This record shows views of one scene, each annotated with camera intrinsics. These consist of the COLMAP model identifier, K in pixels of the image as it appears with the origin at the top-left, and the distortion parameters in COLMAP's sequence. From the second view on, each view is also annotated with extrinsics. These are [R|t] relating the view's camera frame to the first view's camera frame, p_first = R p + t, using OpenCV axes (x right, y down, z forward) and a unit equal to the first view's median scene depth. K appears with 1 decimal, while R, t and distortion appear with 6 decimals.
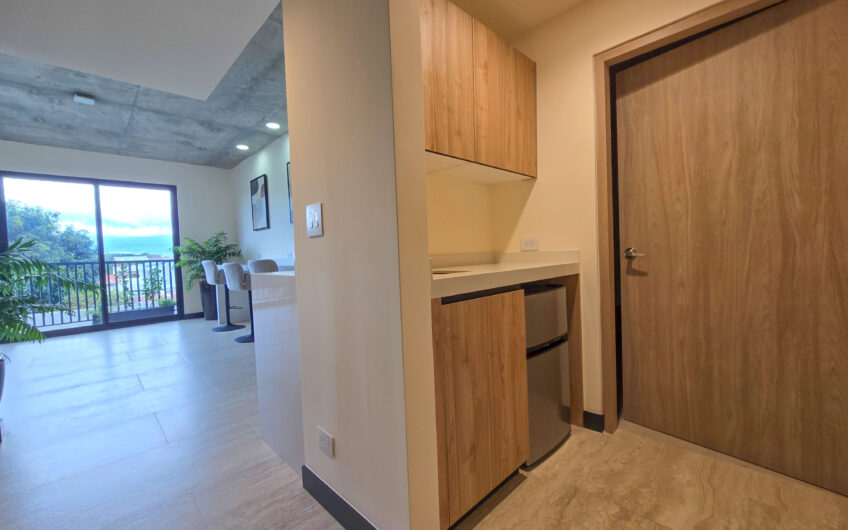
lens RADIAL K [[347.8, 0, 428.5], [0, 347.8, 266.7], [0, 0, 1]] dist [-0.006703, 0.000091]
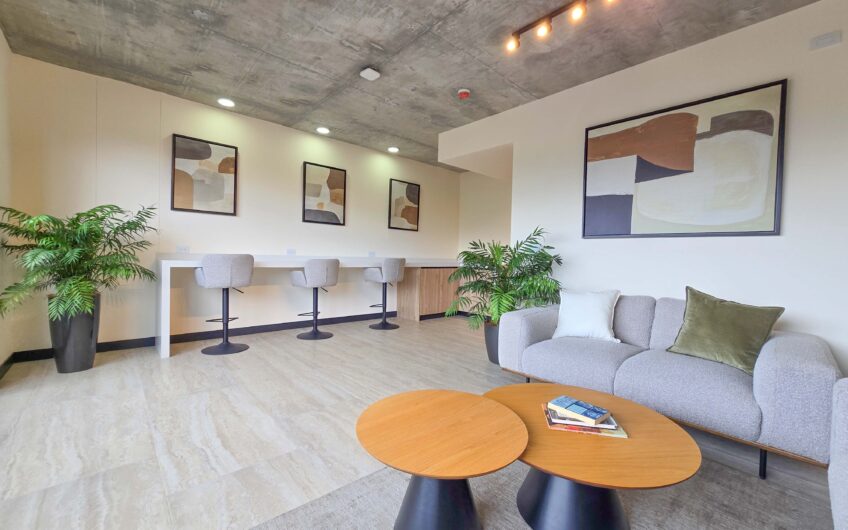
lens RADIAL K [[347.8, 0, 428.5], [0, 347.8, 266.7], [0, 0, 1]] dist [-0.006703, 0.000091]
pose [[0.030922, 0.004395, 0.999512, -1.209313], [0.013724, 0.999894, -0.004821, 0.014413], [-0.999428, 0.013867, 0.030858, 0.528056]]
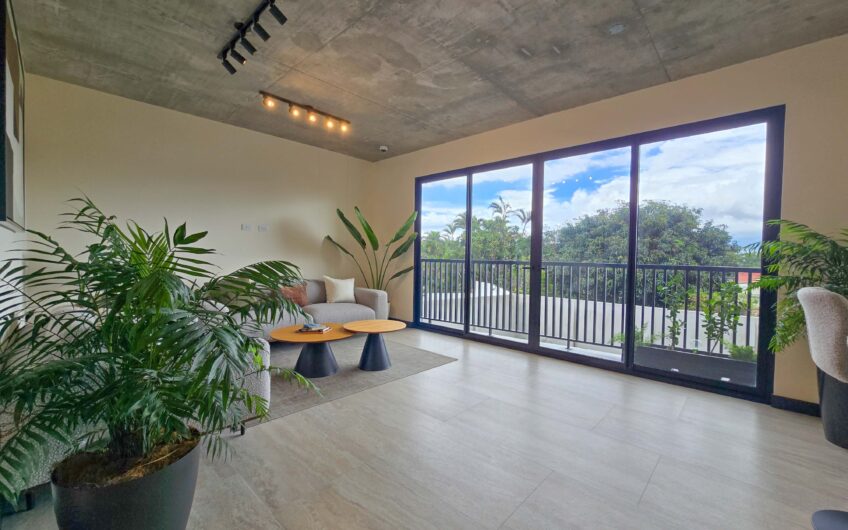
lens RADIAL K [[347.8, 0, 428.5], [0, 347.8, 266.7], [0, 0, 1]] dist [-0.006703, 0.000091]
pose [[0.039853, 0.070935, -0.996685, -0.319971], [-0.059392, 0.995881, 0.068503, -0.035162], [0.997439, 0.056466, 0.043901, 0.588074]]
